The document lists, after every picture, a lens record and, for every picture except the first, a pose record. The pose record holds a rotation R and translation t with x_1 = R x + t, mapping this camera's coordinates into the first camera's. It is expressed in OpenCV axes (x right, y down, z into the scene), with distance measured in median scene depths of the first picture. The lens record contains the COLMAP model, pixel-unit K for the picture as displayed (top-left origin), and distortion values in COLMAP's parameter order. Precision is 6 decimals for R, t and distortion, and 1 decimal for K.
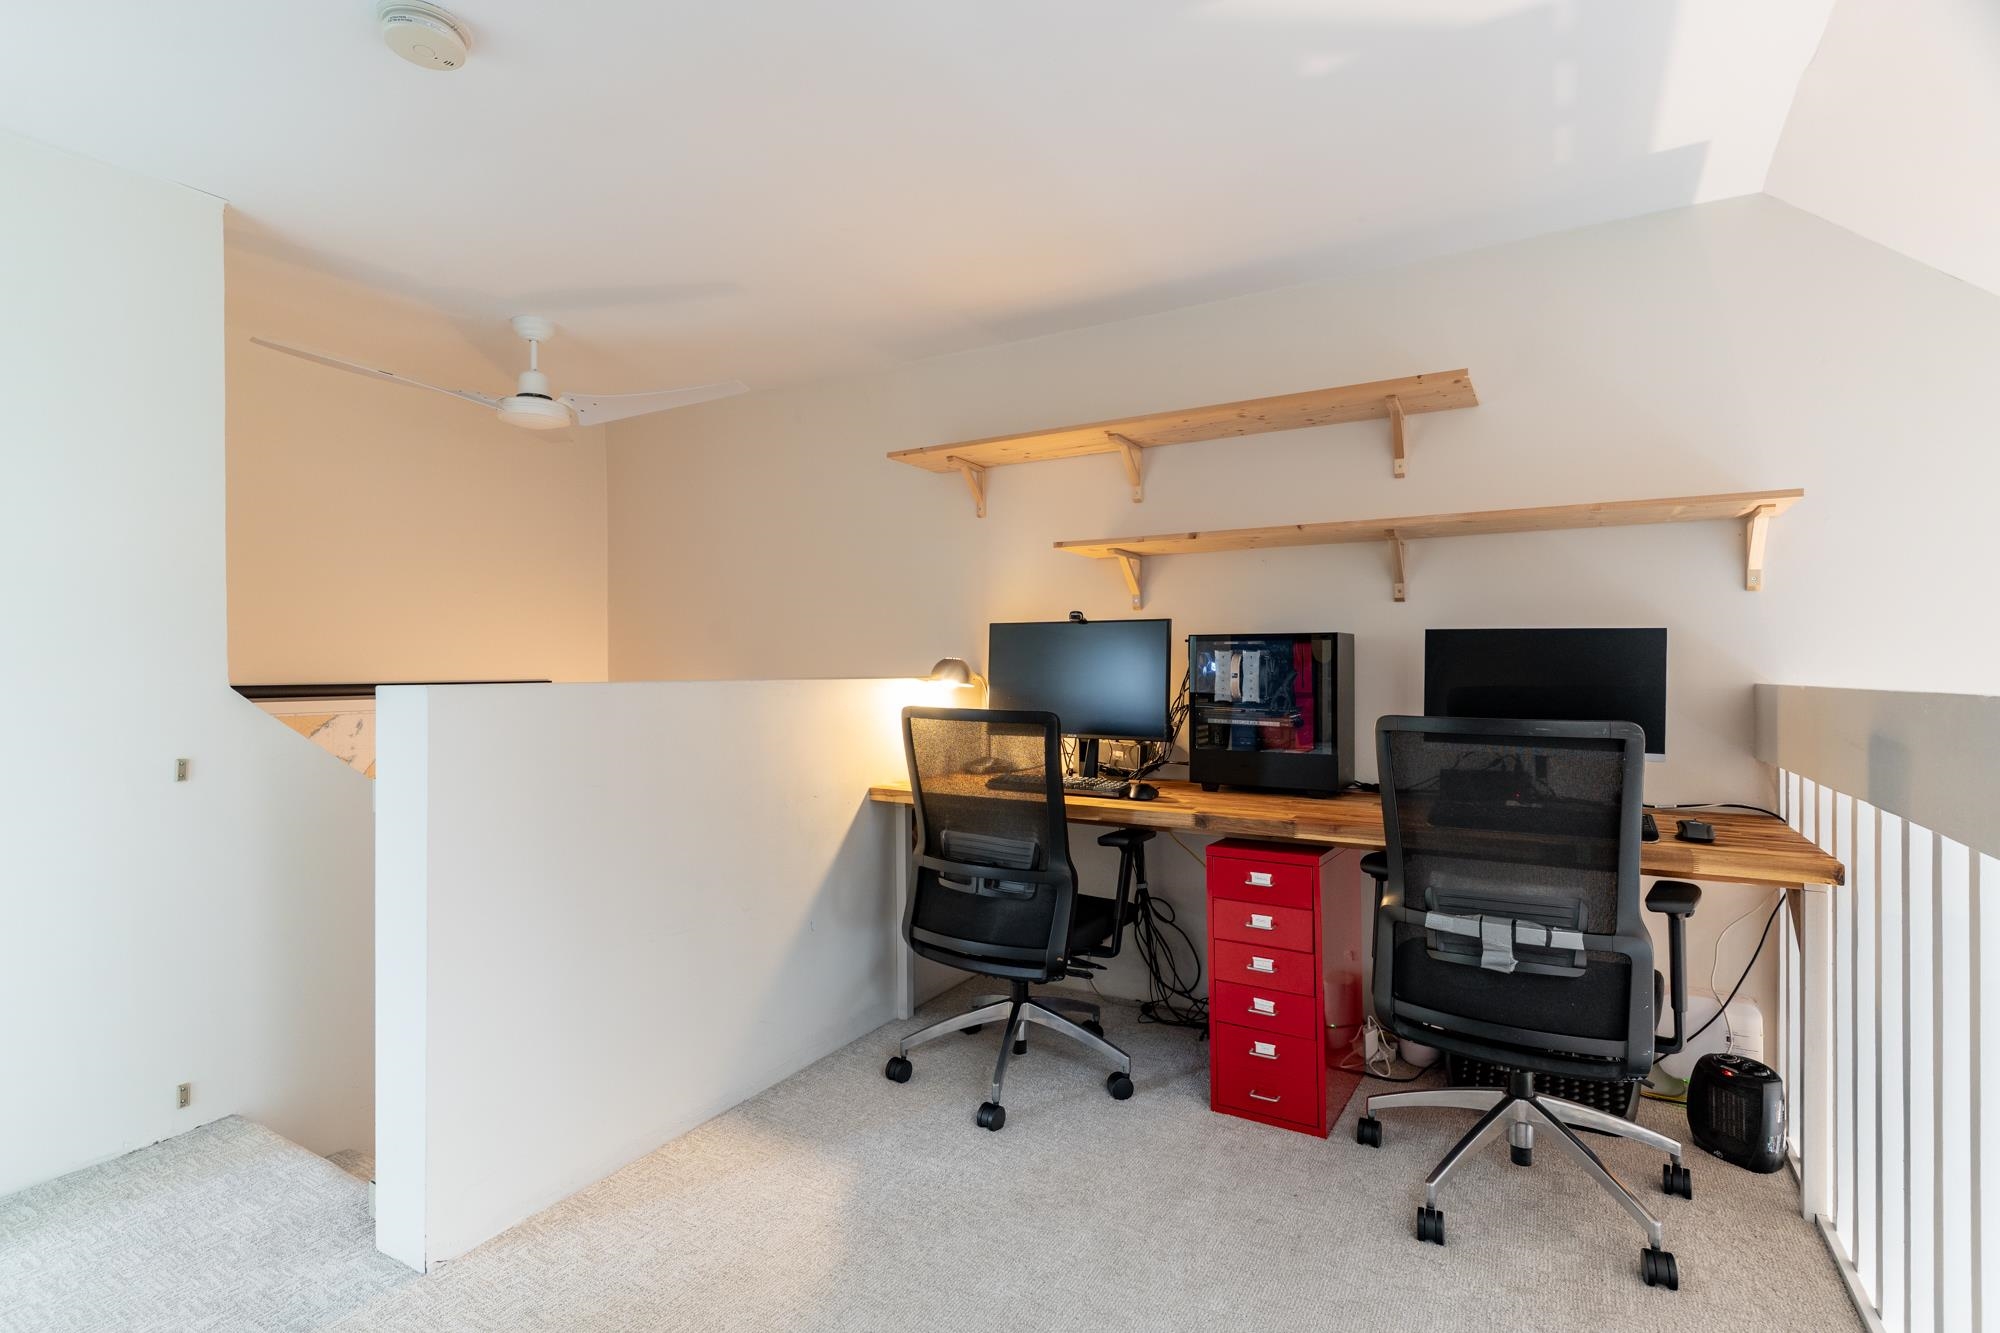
lens RADIAL K [[954.1, 0, 994.4], [0, 954.1, 680.5], [0, 0, 1]] dist [0.001486, -0.000461]
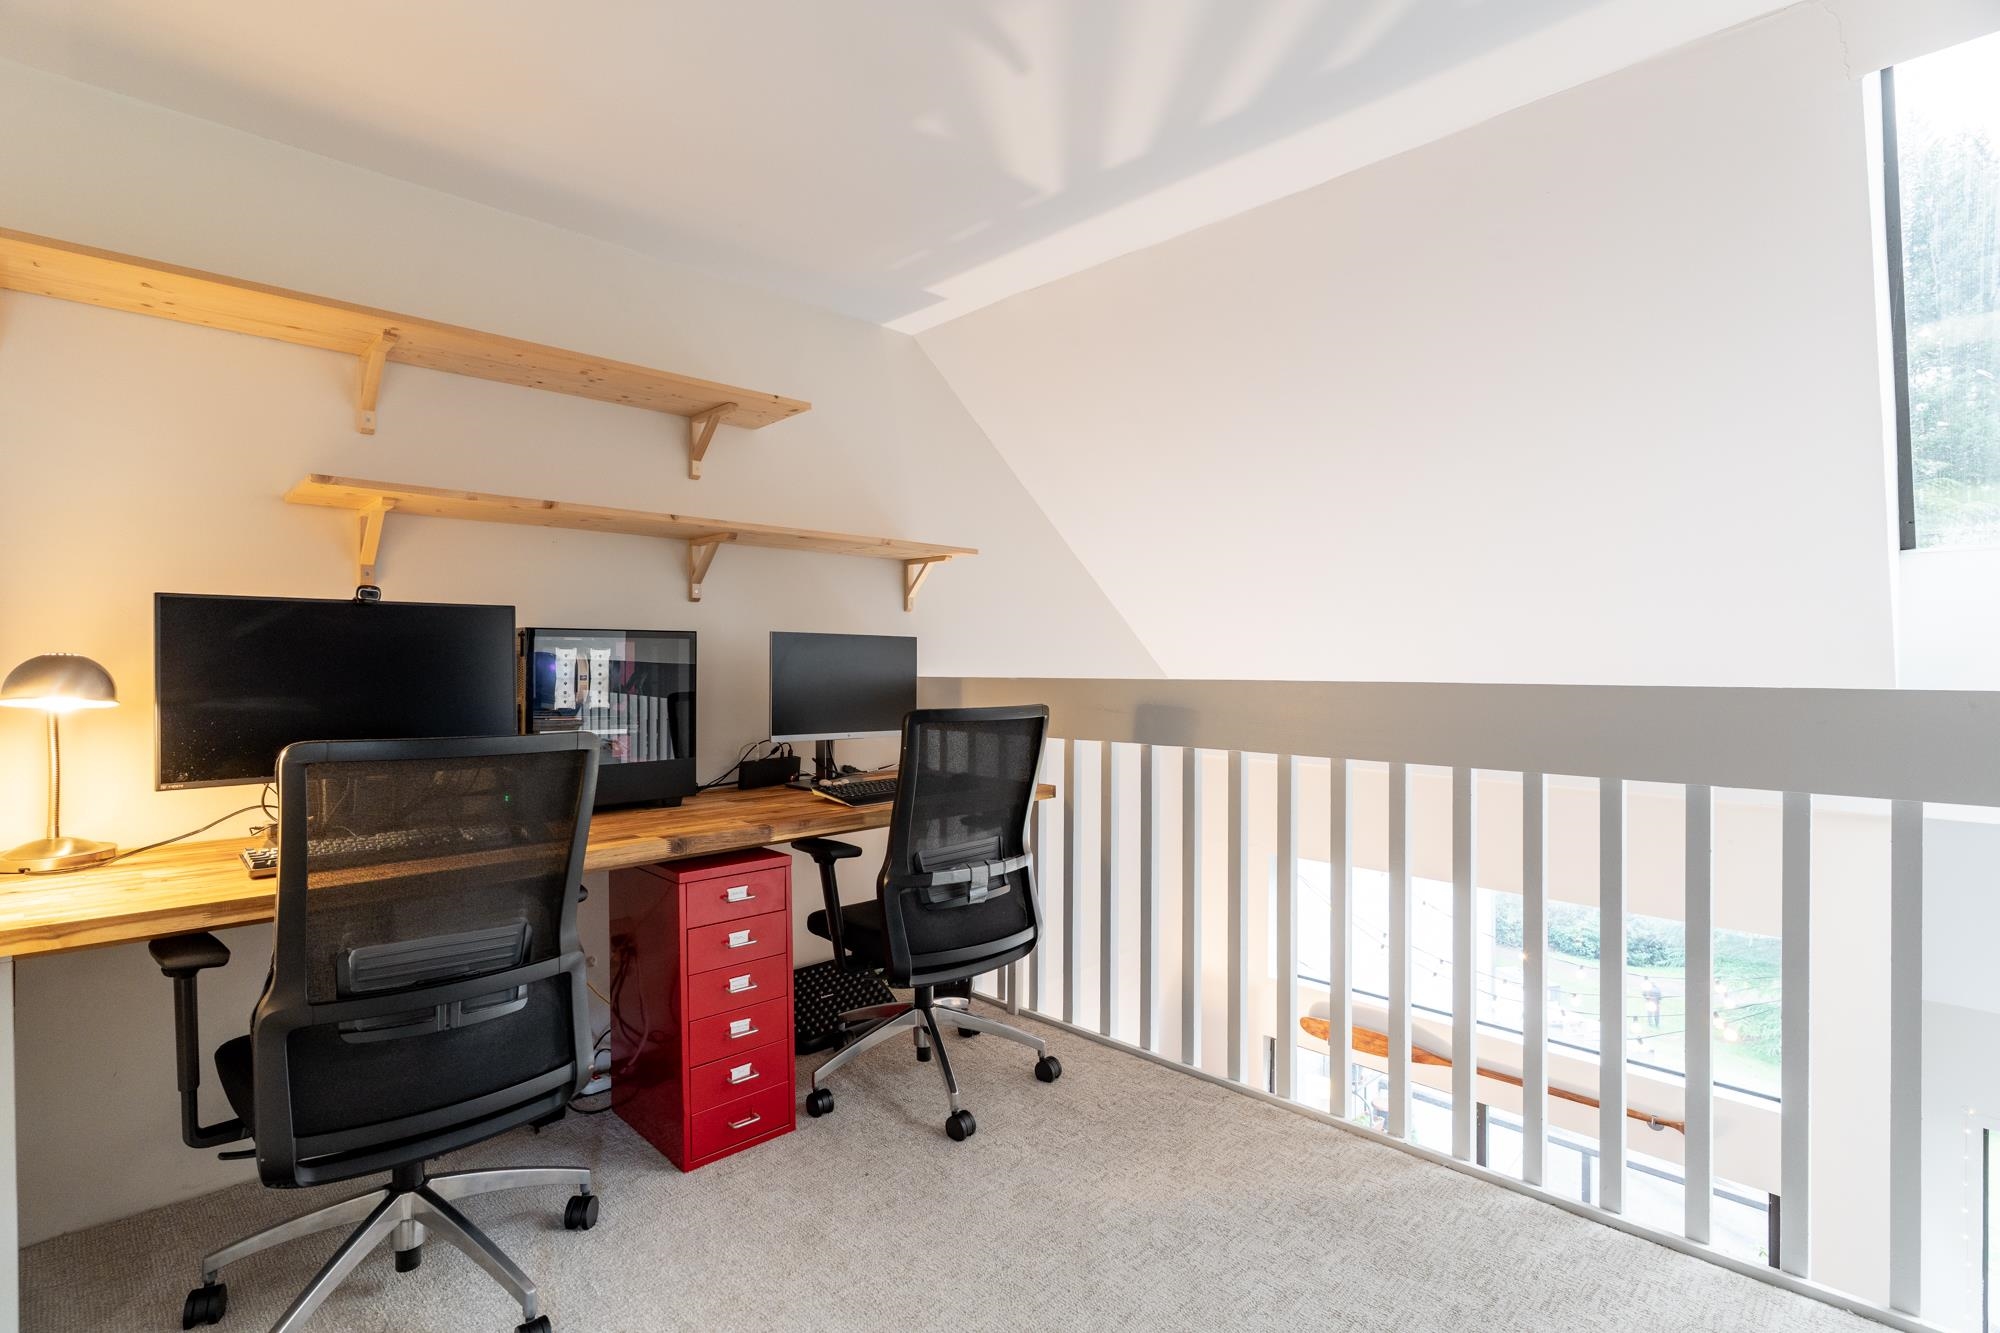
lens RADIAL K [[954.1, 0, 994.4], [0, 954.1, 680.5], [0, 0, 1]] dist [0.001486, -0.000461]
pose [[0.254134, -0.019143, 0.966980, -0.500673], [0.017333, 0.999734, 0.015236, -0.010138], [-0.967014, 0.012888, 0.254398, 0.459613]]
